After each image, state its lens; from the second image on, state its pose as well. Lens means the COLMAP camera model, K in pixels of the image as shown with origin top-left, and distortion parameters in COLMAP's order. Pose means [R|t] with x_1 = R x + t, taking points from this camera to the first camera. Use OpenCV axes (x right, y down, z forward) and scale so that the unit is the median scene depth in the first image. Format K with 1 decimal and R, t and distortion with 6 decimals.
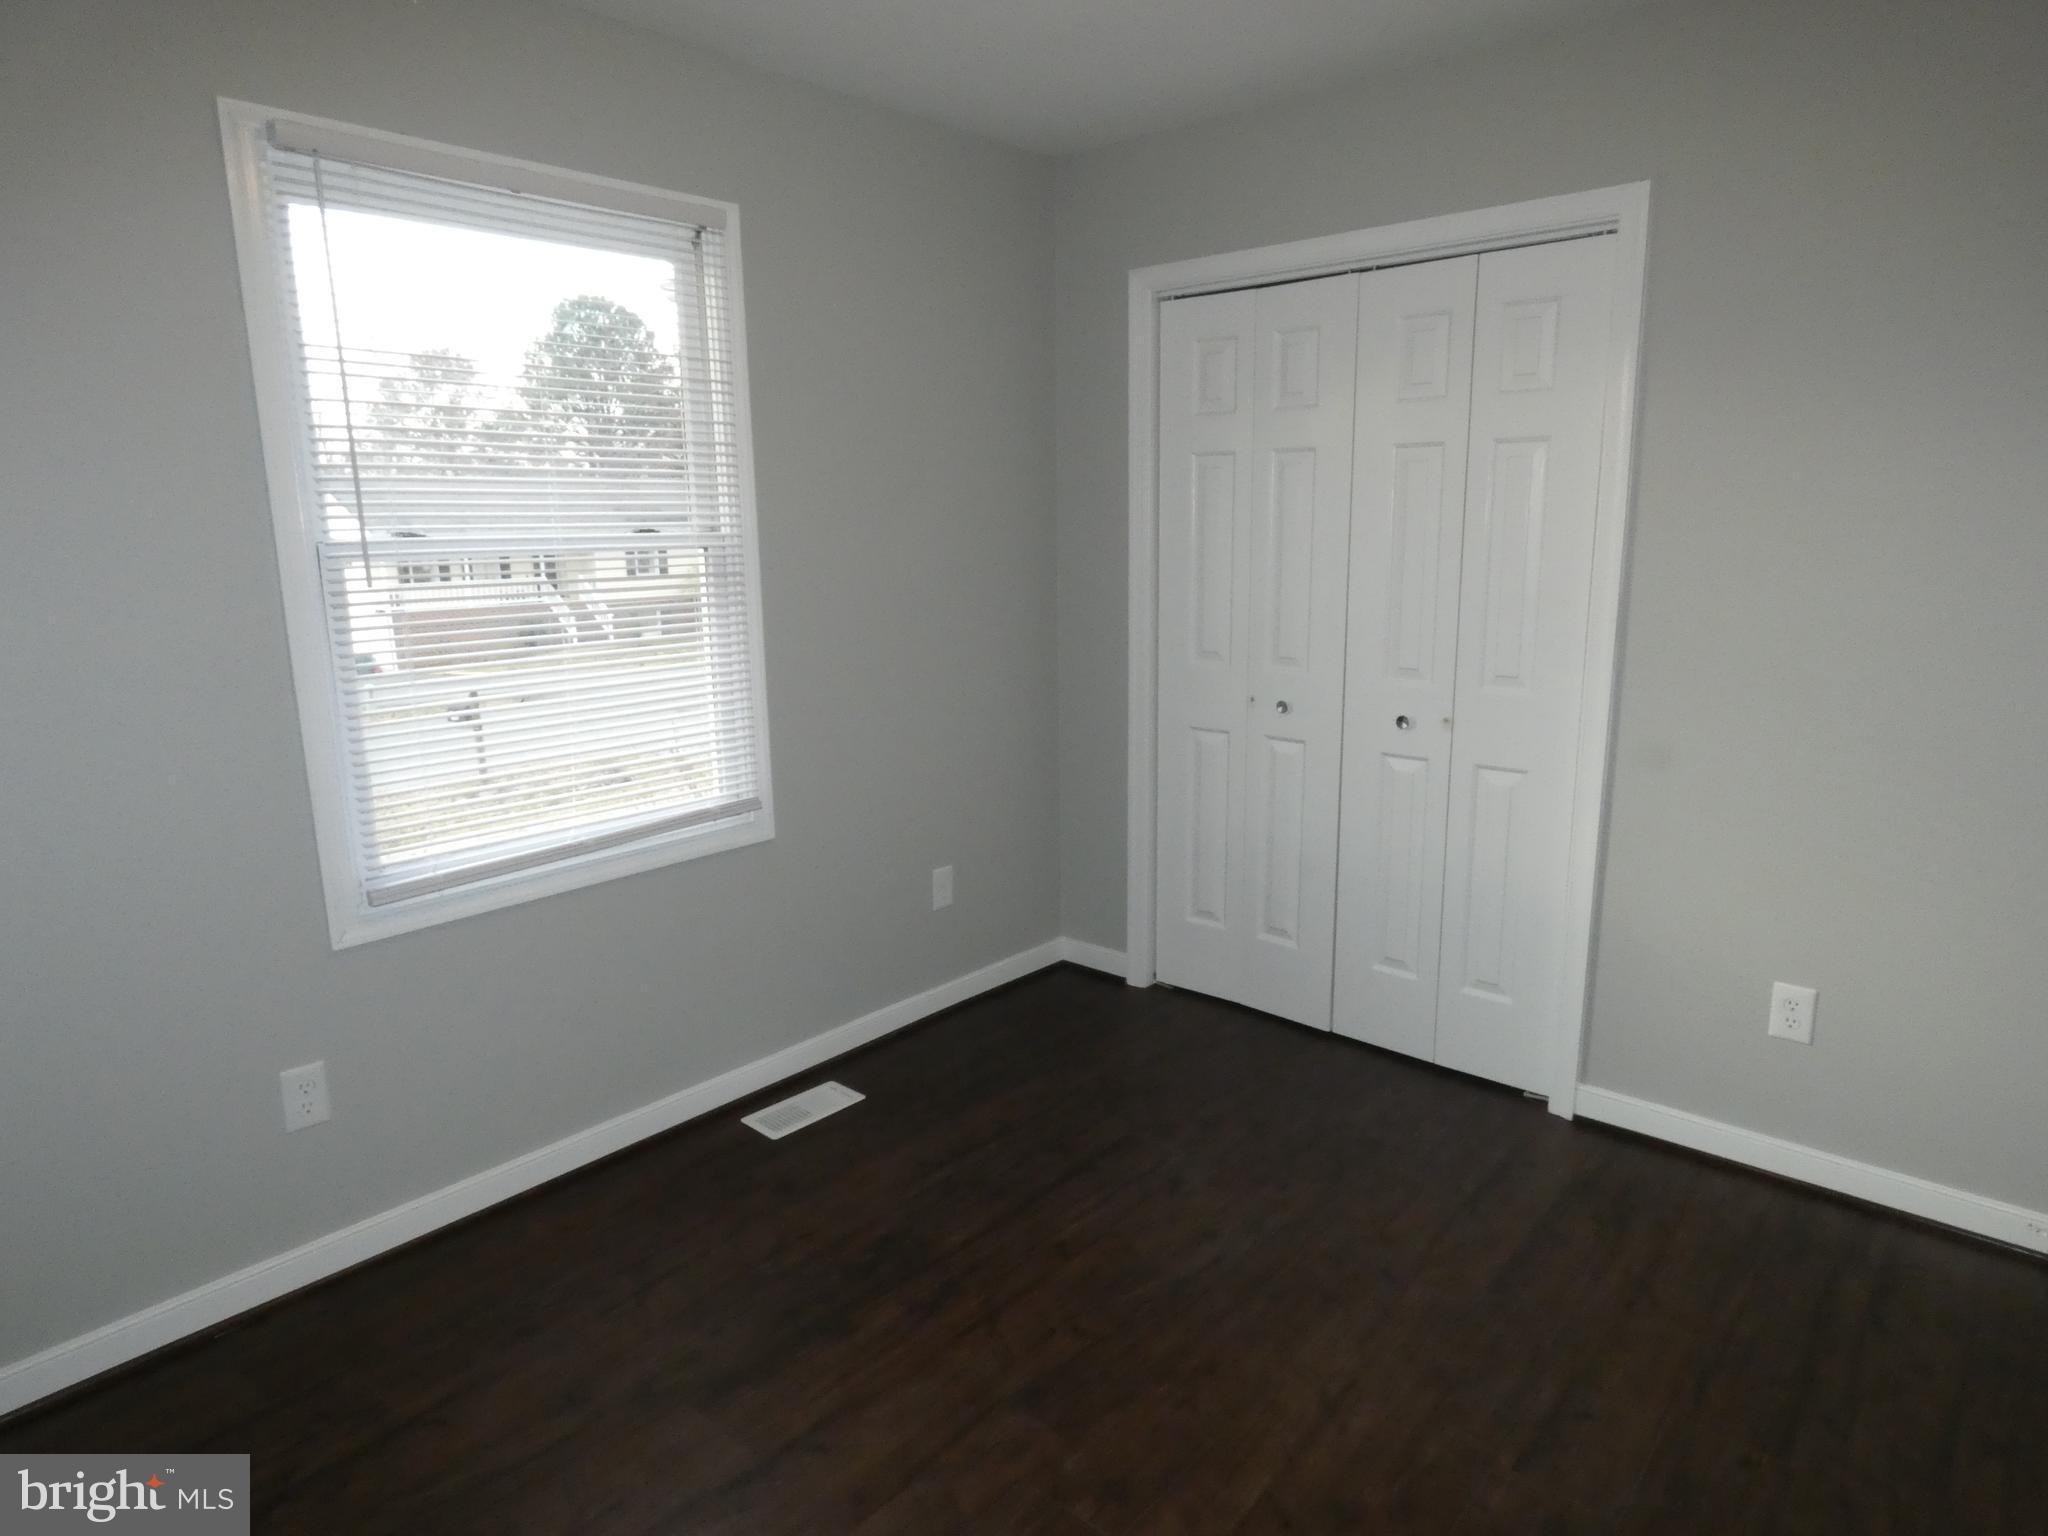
lens RADIAL K [[1225.4, 0, 1018.8], [0, 1225.4, 757.8], [0, 0, 1]] dist [-0.014078, 0.006752]
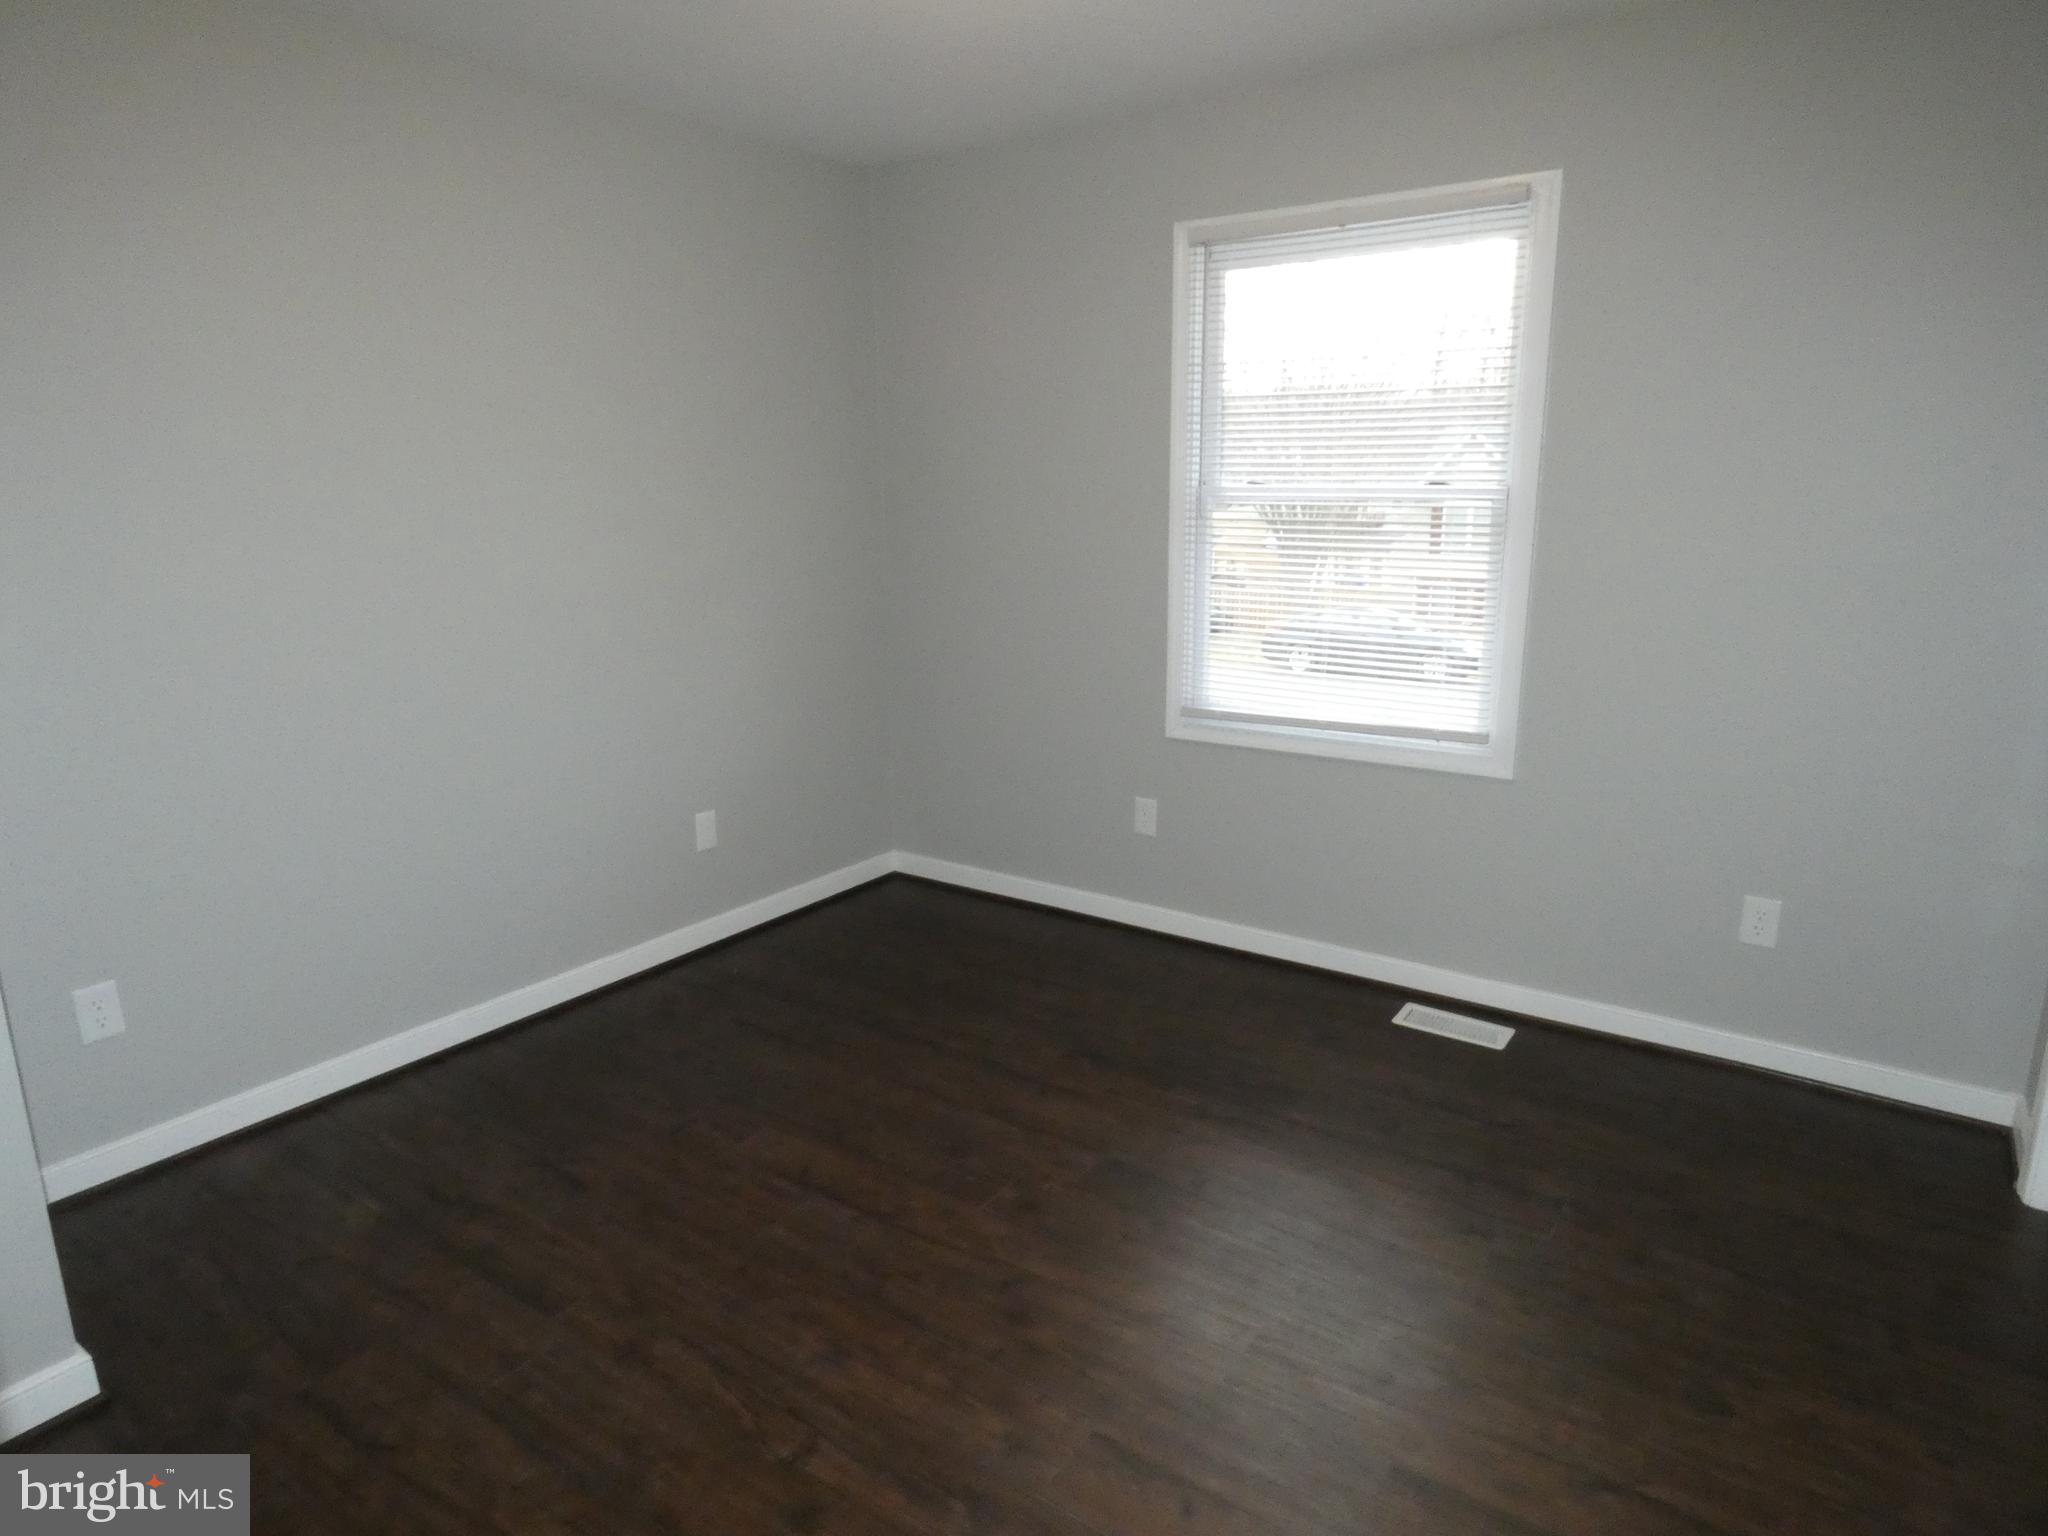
lens RADIAL K [[1225.4, 0, 1026.9], [0, 1225.4, 762.1], [0, 0, 1]] dist [-0.014078, 0.006752]
pose [[0.102669, 0.234109, -0.966774, 0.959654], [-0.183494, 0.959688, 0.212907, -0.119103], [0.977645, 0.155538, 0.141487, 0.553120]]
